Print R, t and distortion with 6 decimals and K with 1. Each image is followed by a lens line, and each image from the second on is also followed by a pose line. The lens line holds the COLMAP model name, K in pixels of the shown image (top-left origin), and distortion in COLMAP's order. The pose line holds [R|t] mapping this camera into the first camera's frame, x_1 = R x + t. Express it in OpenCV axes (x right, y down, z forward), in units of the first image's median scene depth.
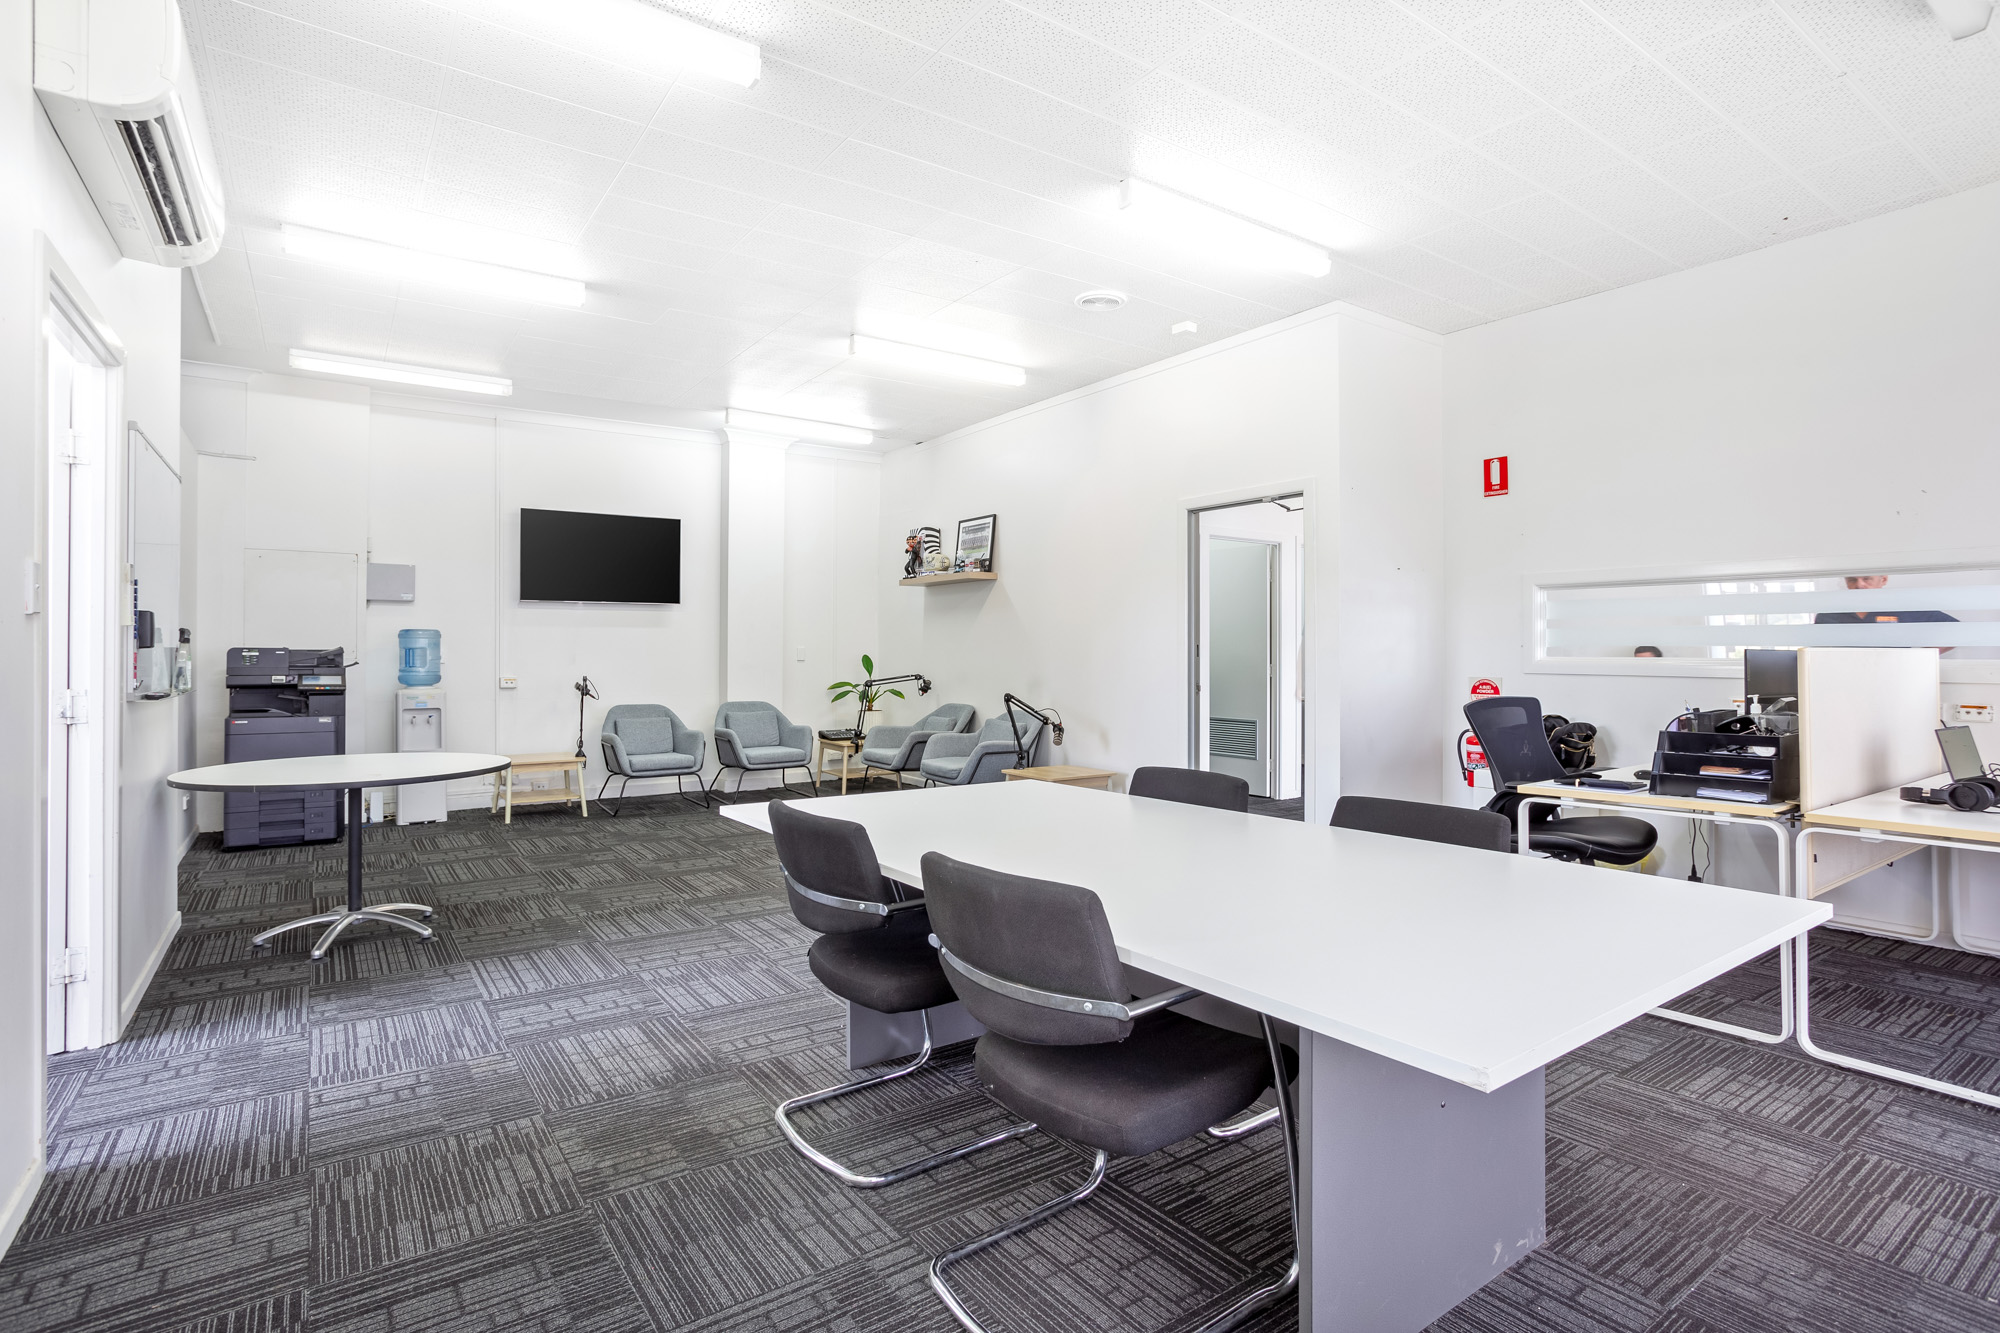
lens RADIAL K [[966.0, 0, 1007.7], [0, 966.0, 652.2], [0, 0, 1]] dist [-0.024058, 0.000237]
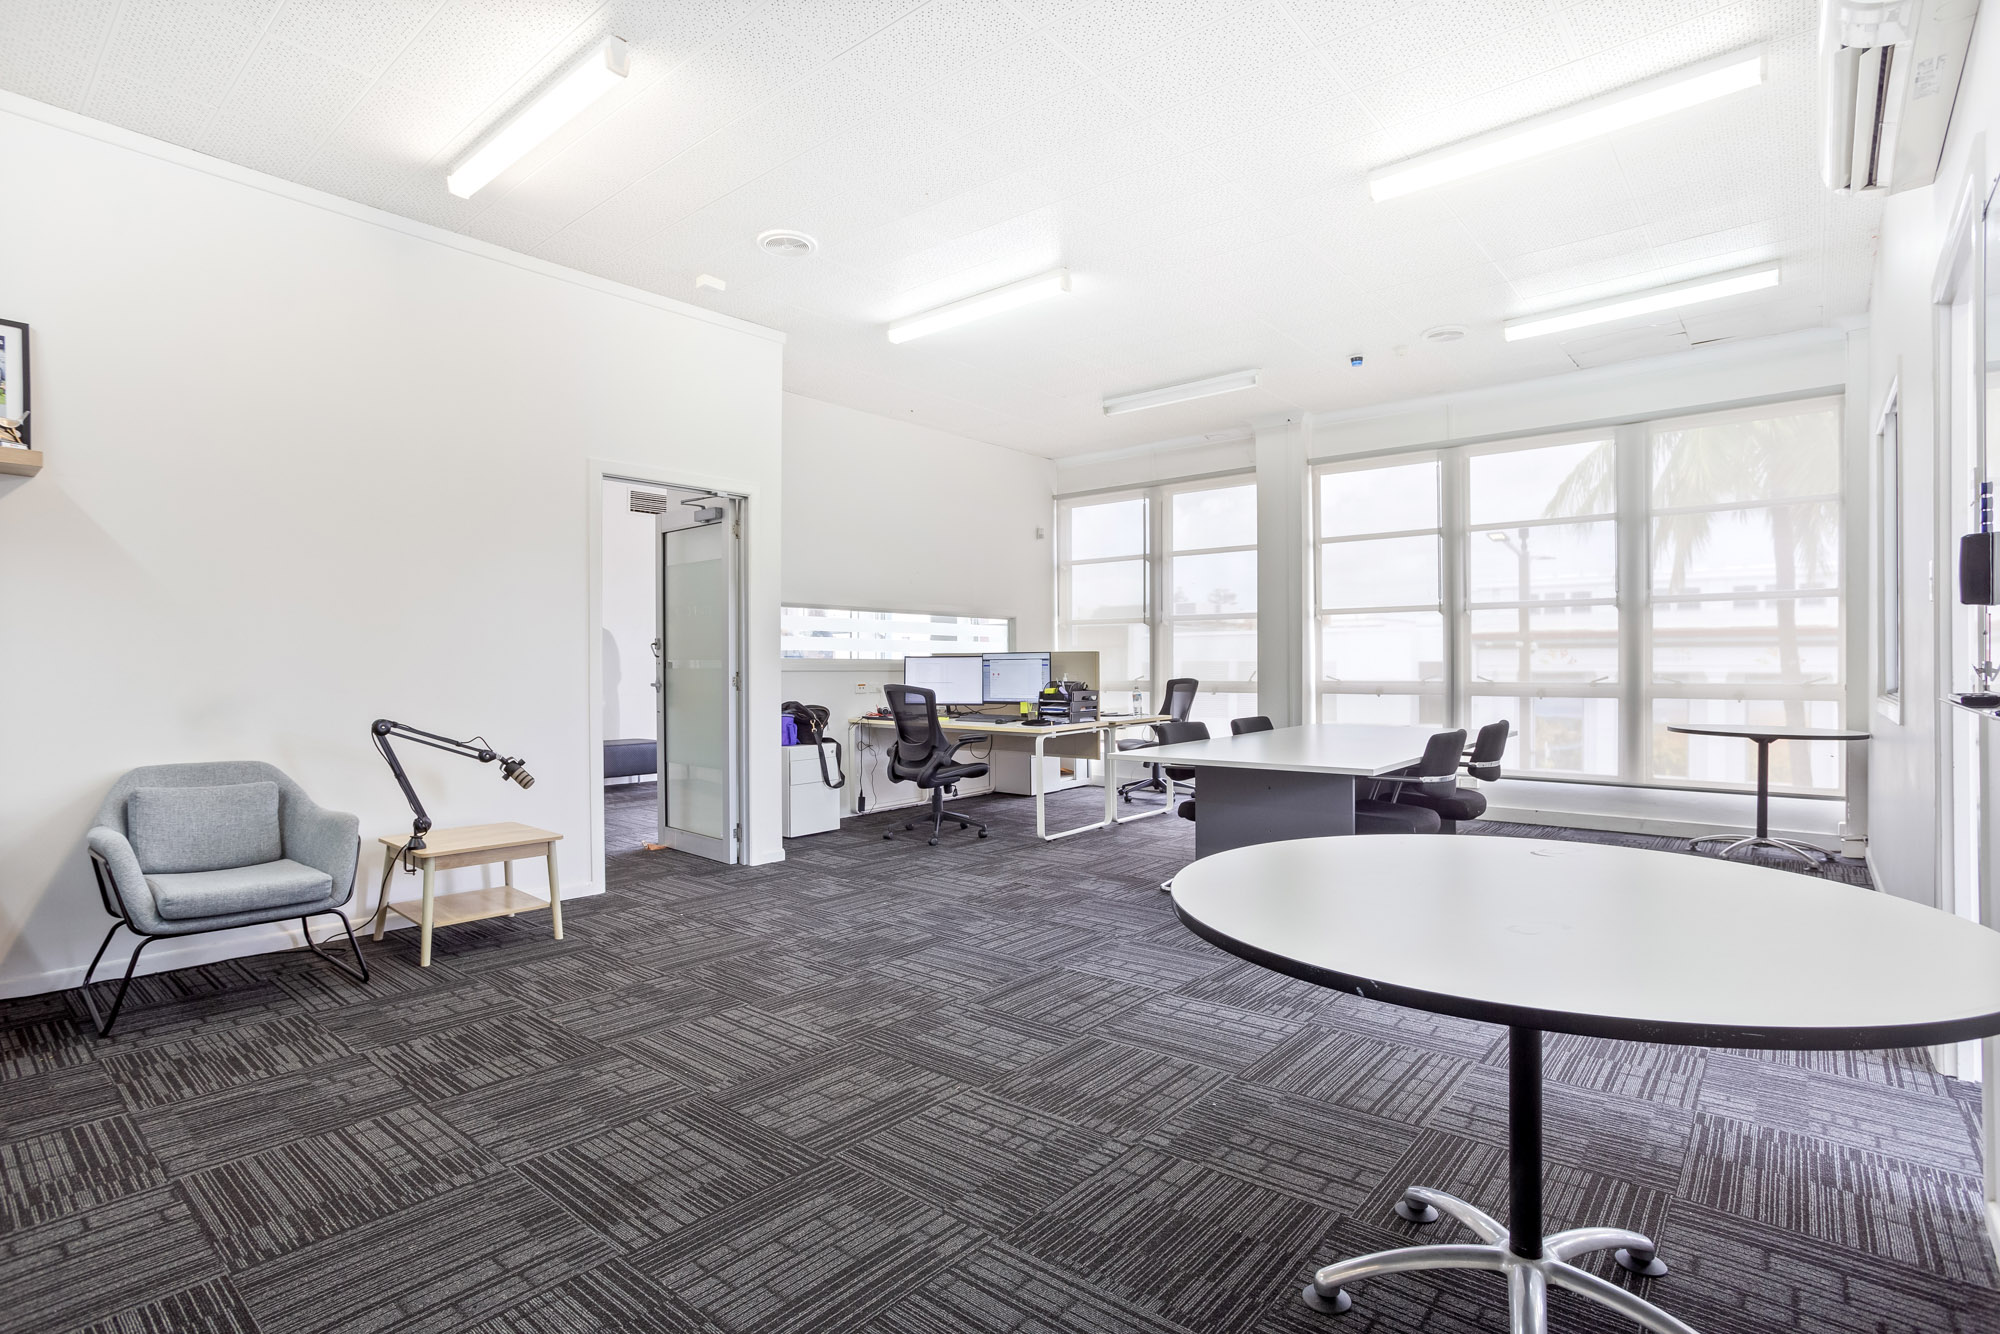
lens RADIAL K [[966.0, 0, 1006.5], [0, 966.0, 674.1], [0, 0, 1]] dist [-0.024058, 0.000237]
pose [[-0.247024, -0.002362, 0.969007, -1.149817], [0.002985, 0.999990, 0.003199, 0.029877], [-0.969005, 0.003683, -0.247014, 1.481273]]
